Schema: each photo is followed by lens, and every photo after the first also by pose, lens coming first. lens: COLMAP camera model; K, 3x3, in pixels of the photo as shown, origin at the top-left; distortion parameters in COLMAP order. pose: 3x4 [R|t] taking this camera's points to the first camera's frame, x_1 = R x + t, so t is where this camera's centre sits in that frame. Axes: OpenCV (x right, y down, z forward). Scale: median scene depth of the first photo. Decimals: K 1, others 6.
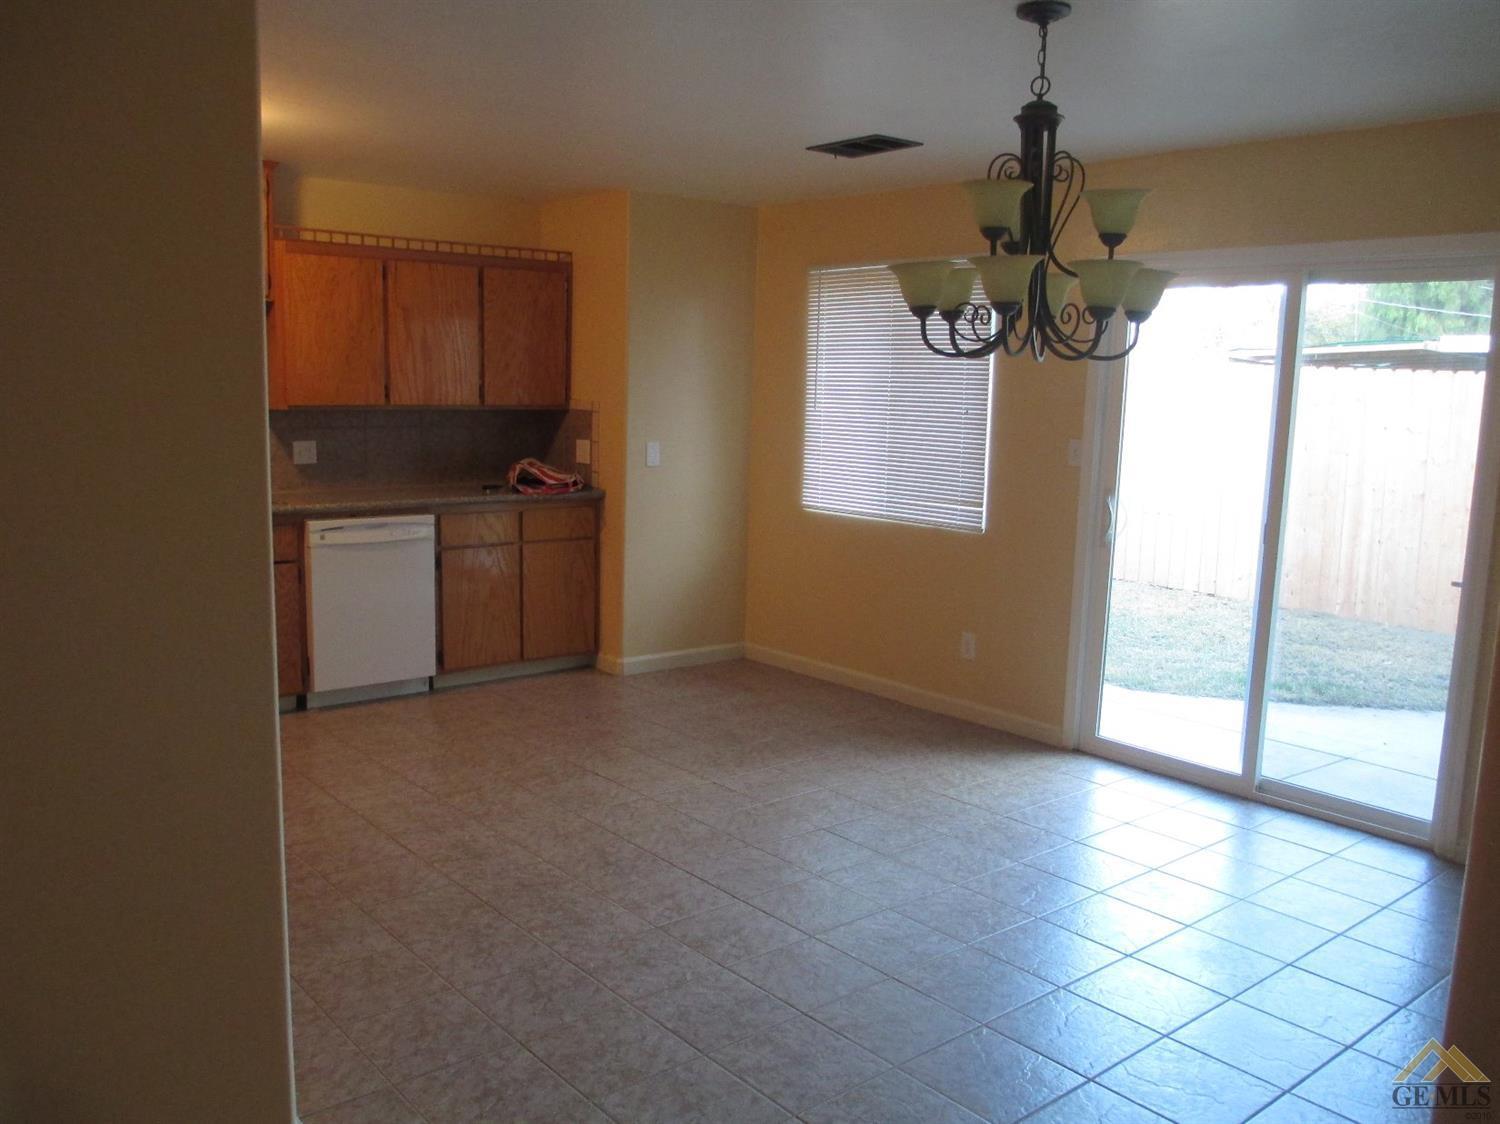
lens RADIAL K [[1263.7, 0, 747.1], [0, 1263.7, 563.7], [0, 0, 1]] dist [-0.057866, -0.001302]
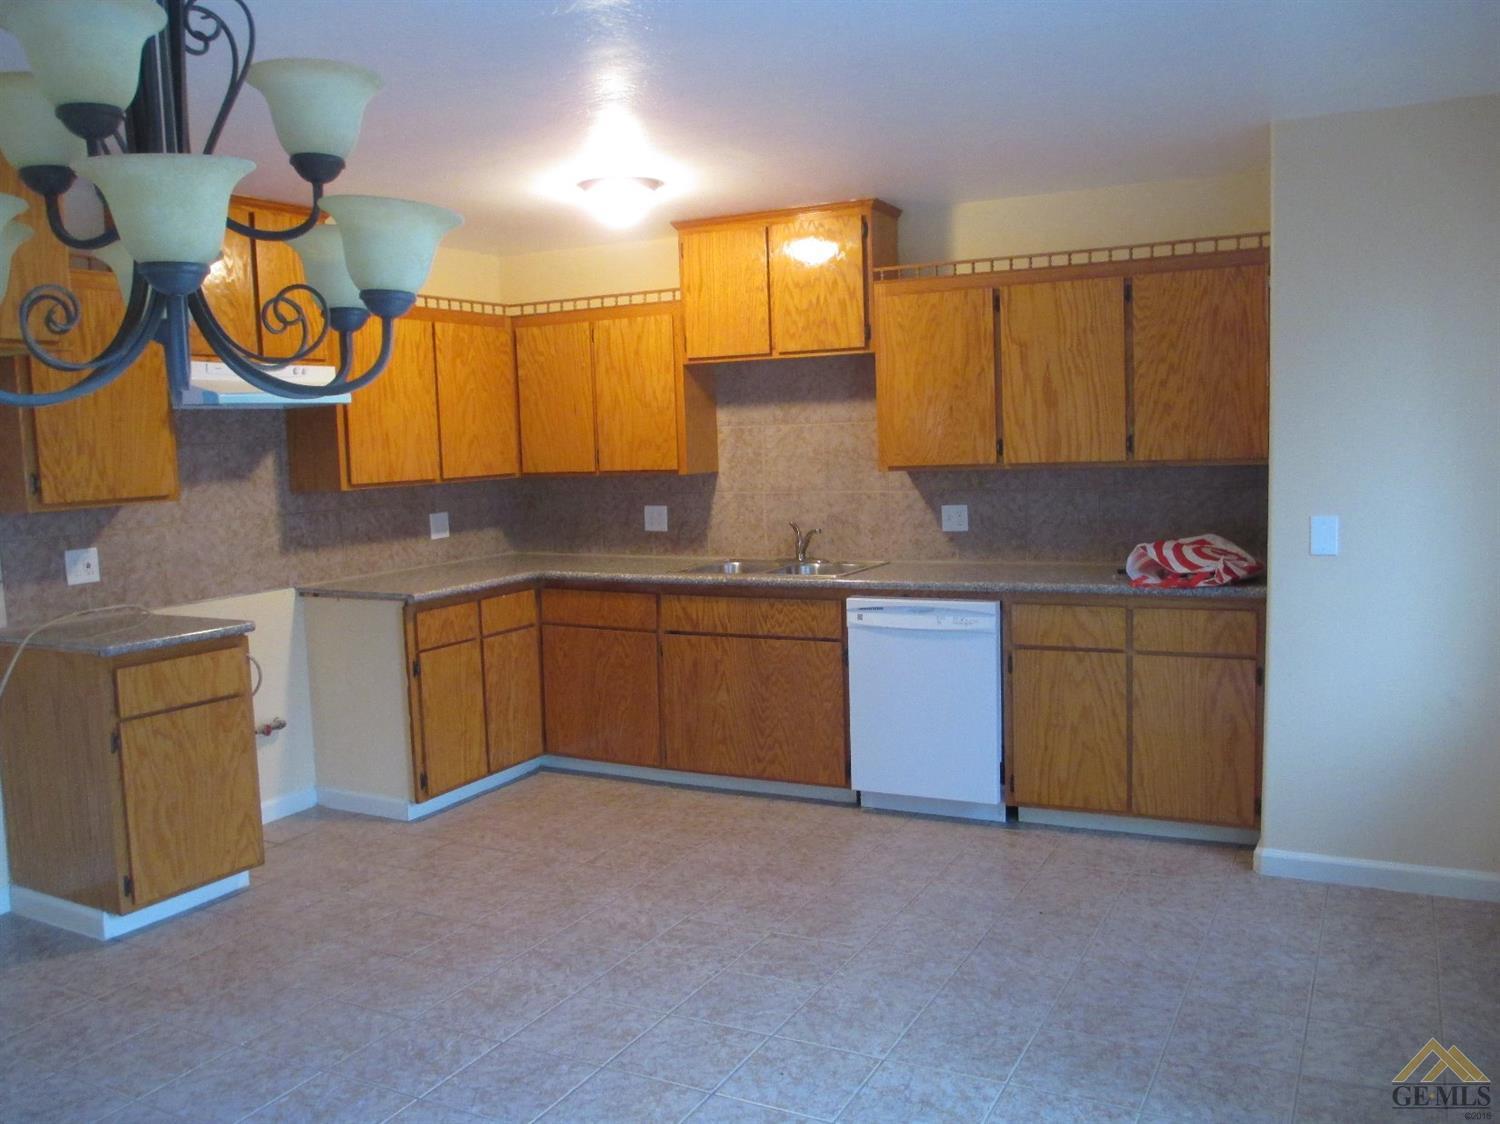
lens RADIAL K [[1263.7, 0, 748.2], [0, 1263.7, 562.0], [0, 0, 1]] dist [-0.057866, -0.001302]
pose [[0.376993, 0.058840, -0.924345, 0.411088], [-0.085651, 0.995919, 0.028463, -0.071513], [0.922247, 0.068440, 0.380494, 0.539350]]
